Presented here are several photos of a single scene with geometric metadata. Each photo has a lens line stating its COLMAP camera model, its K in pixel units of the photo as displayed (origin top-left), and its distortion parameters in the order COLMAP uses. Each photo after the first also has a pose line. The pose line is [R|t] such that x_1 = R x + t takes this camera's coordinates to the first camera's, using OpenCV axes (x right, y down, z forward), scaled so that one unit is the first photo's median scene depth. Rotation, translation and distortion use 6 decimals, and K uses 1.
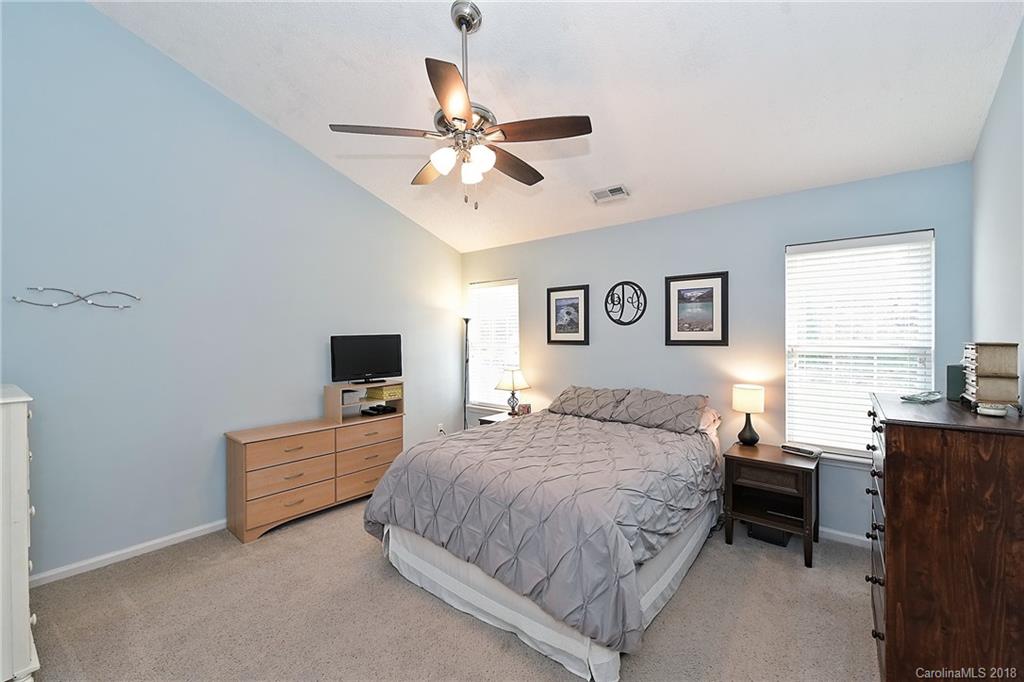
lens RADIAL K [[417.2, 0, 513.4], [0, 417.2, 339.4], [0, 0, 1]] dist [0.000629, -0.000092]
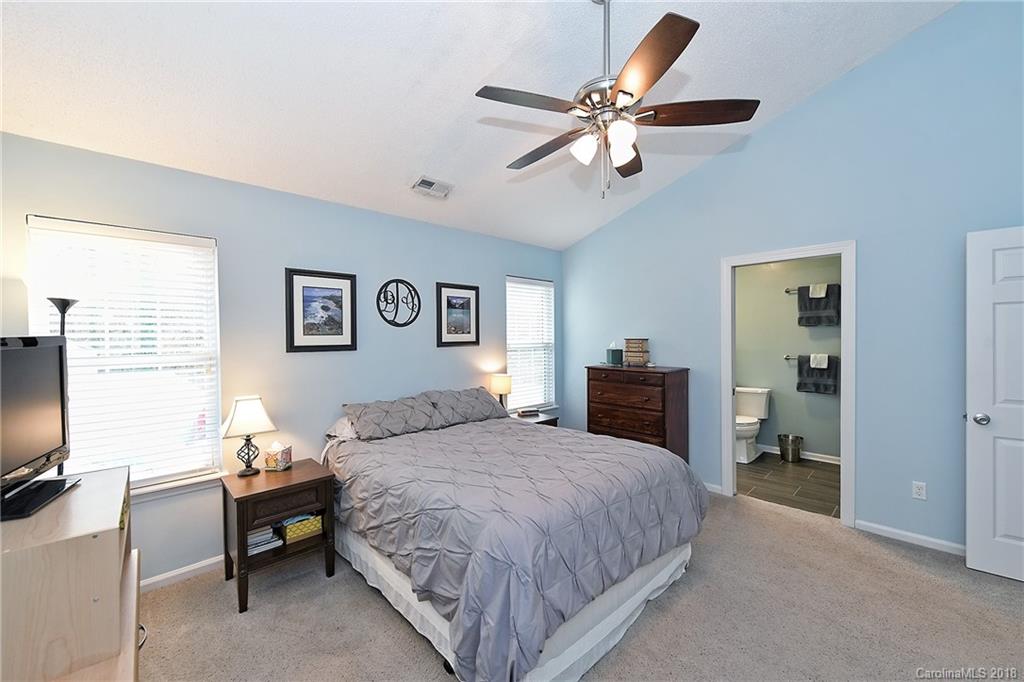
lens RADIAL K [[402.9, 0, 514.9], [0, 402.9, 339.3], [0, 0, 1]] dist [0.000636, -0.000226]
pose [[0.126307, -0.003177, 0.991986, -0.580391], [0.020887, 0.999782, 0.000543, -0.001540], [-0.991771, 0.020651, 0.126346, 0.633842]]
